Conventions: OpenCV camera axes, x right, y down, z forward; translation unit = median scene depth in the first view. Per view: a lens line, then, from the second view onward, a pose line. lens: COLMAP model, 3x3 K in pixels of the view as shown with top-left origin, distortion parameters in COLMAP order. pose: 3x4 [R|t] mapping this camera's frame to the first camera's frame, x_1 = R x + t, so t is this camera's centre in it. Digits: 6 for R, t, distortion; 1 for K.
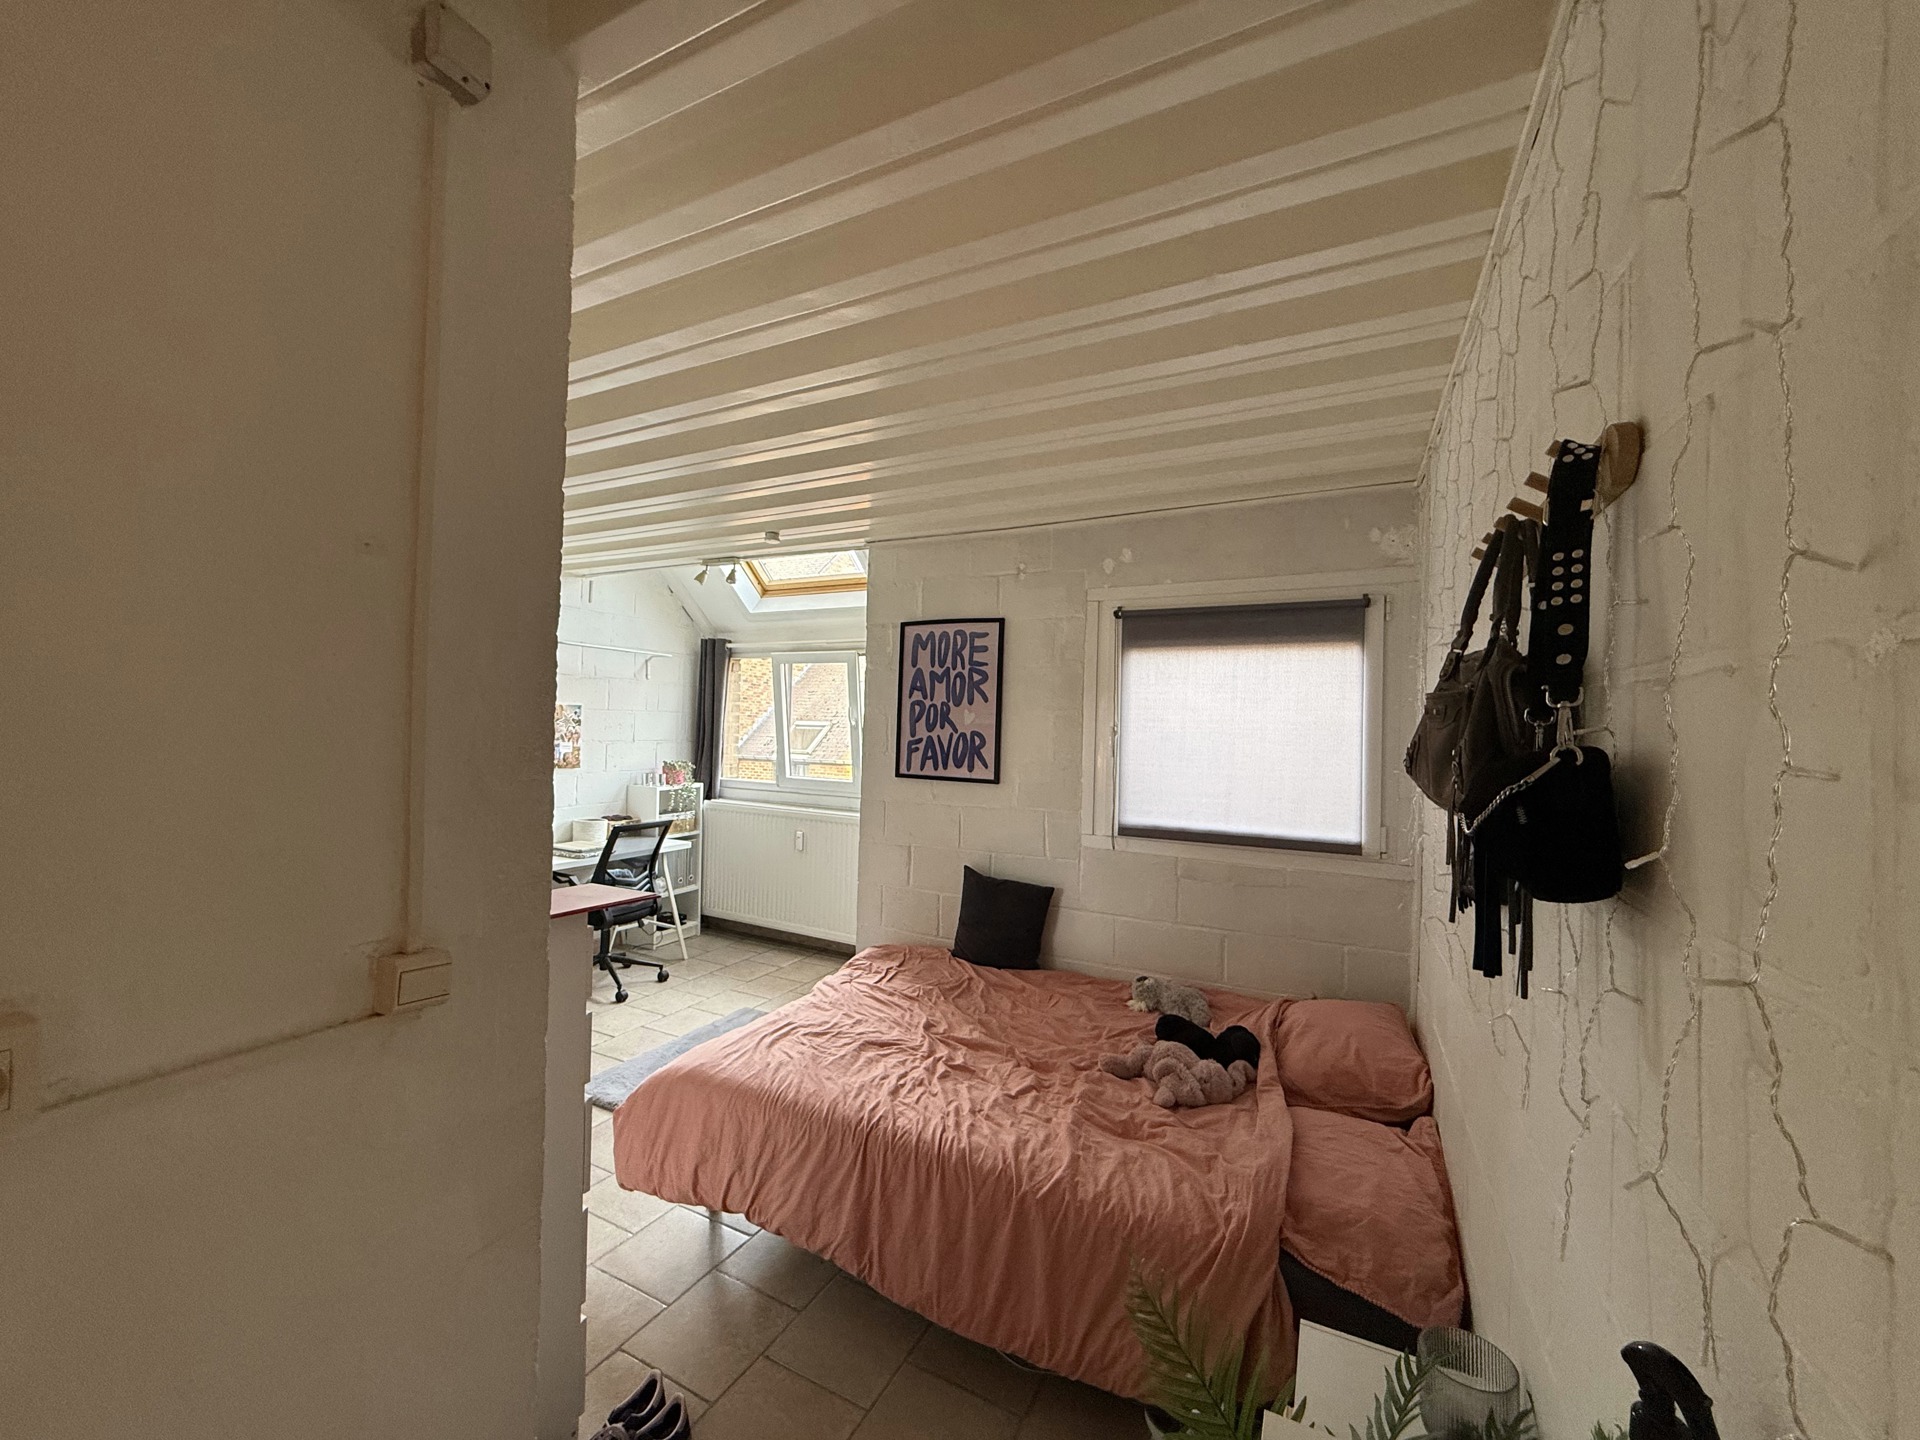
lens RADIAL K [[766.7, 0, 955.6], [0, 766.7, 719.7], [0, 0, 1]] dist [-0.003580, -0.000022]
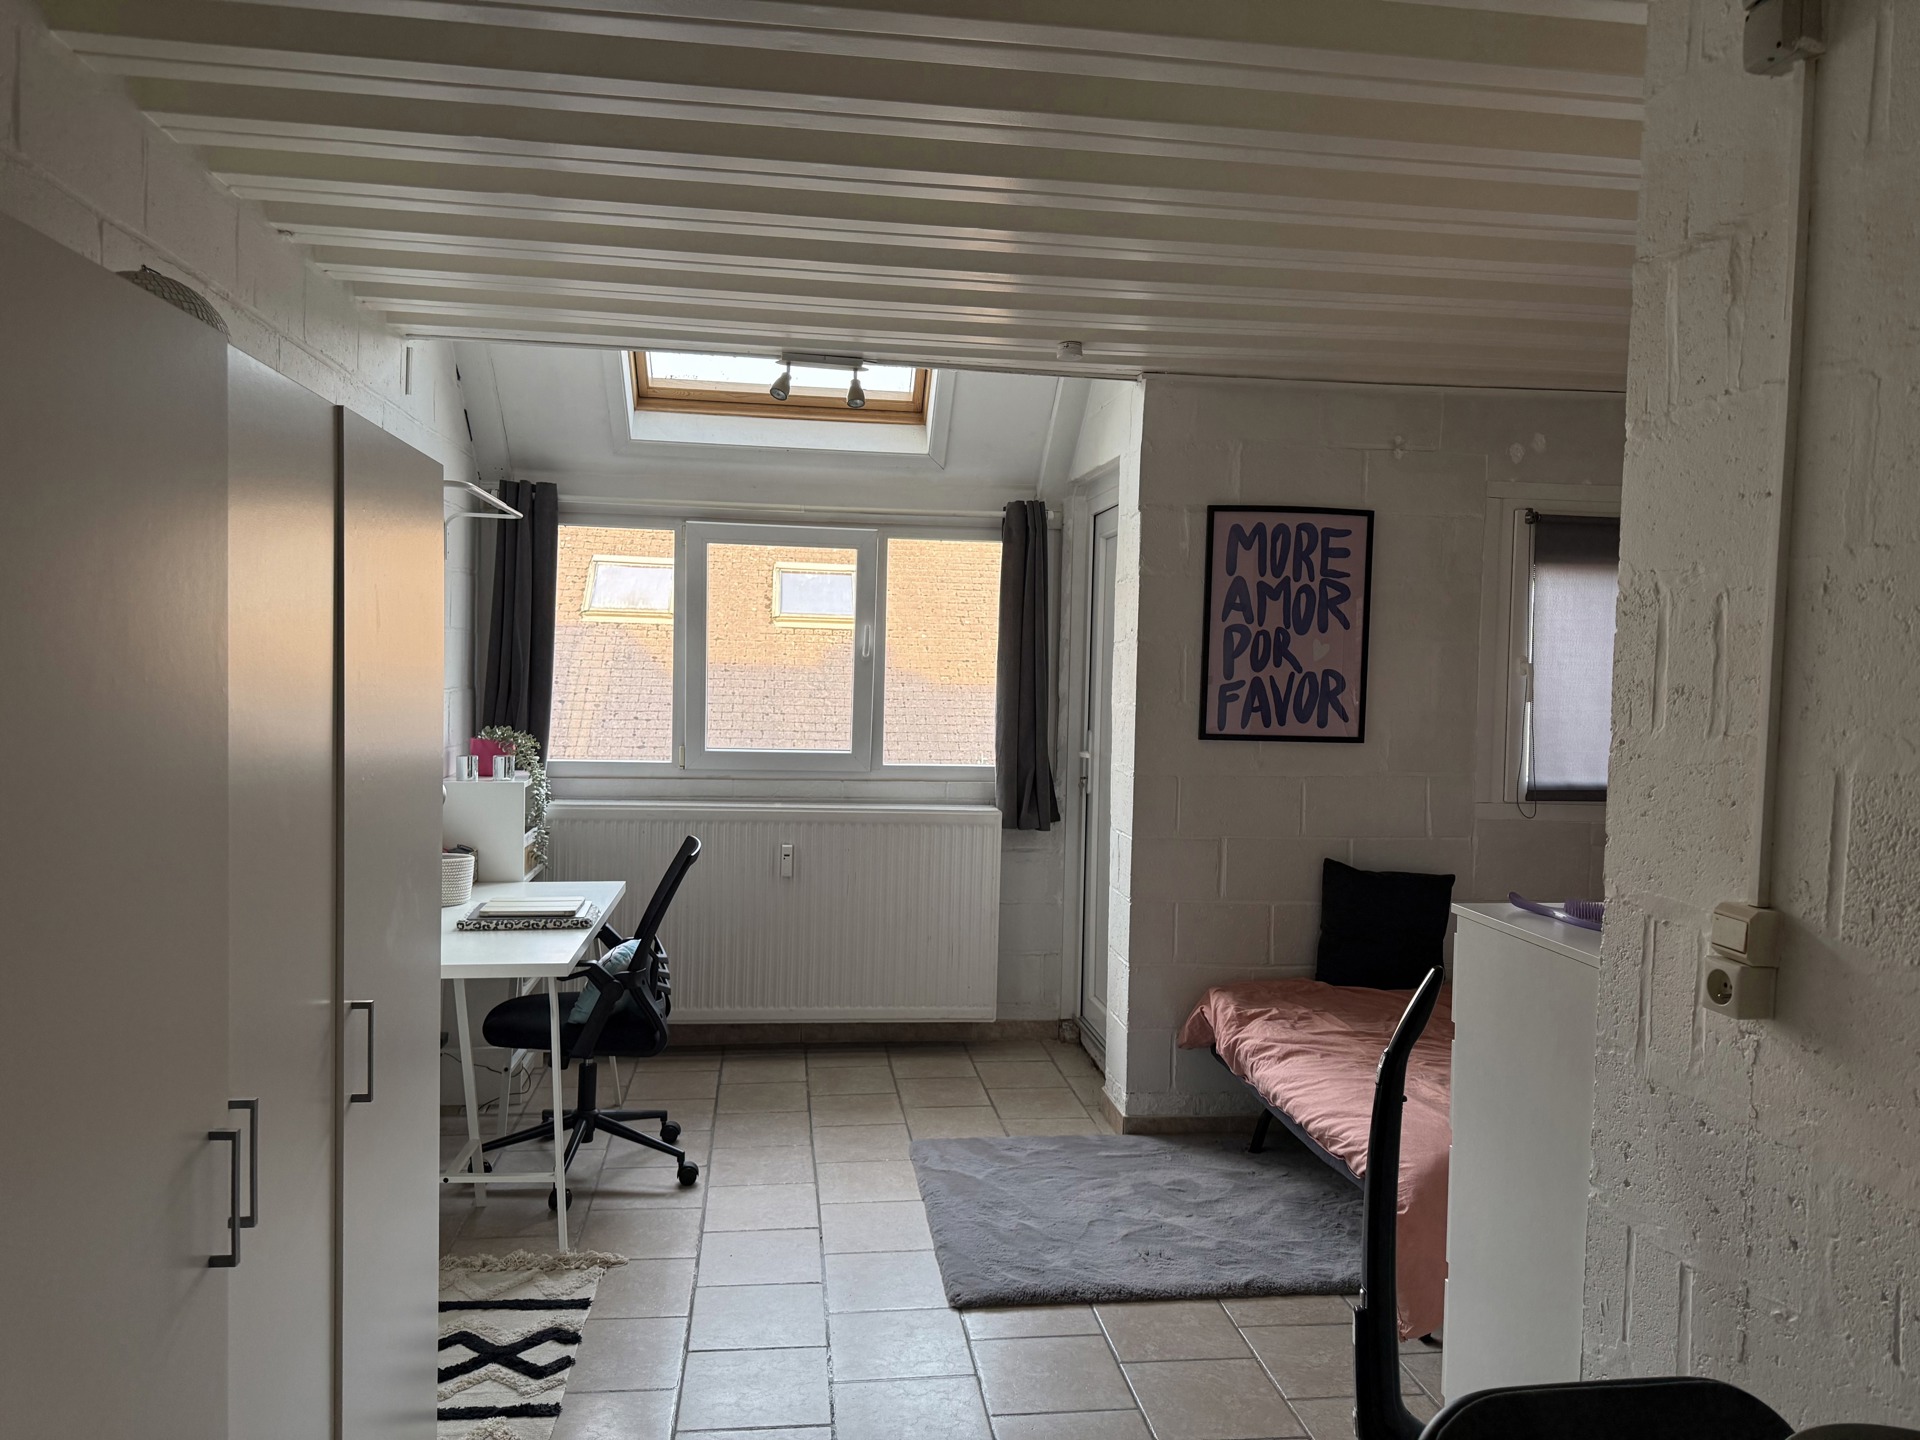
lens RADIAL K [[1355.9, 0, 963.6], [0, 1355.9, 721.5], [0, 0, 1]] dist [0.078872, -0.000996]
pose [[0.817678, -0.034061, 0.574668, -0.952460], [-0.007554, 0.997527, 0.069872, -0.022143], [-0.575627, -0.061473, 0.815399, 0.160162]]
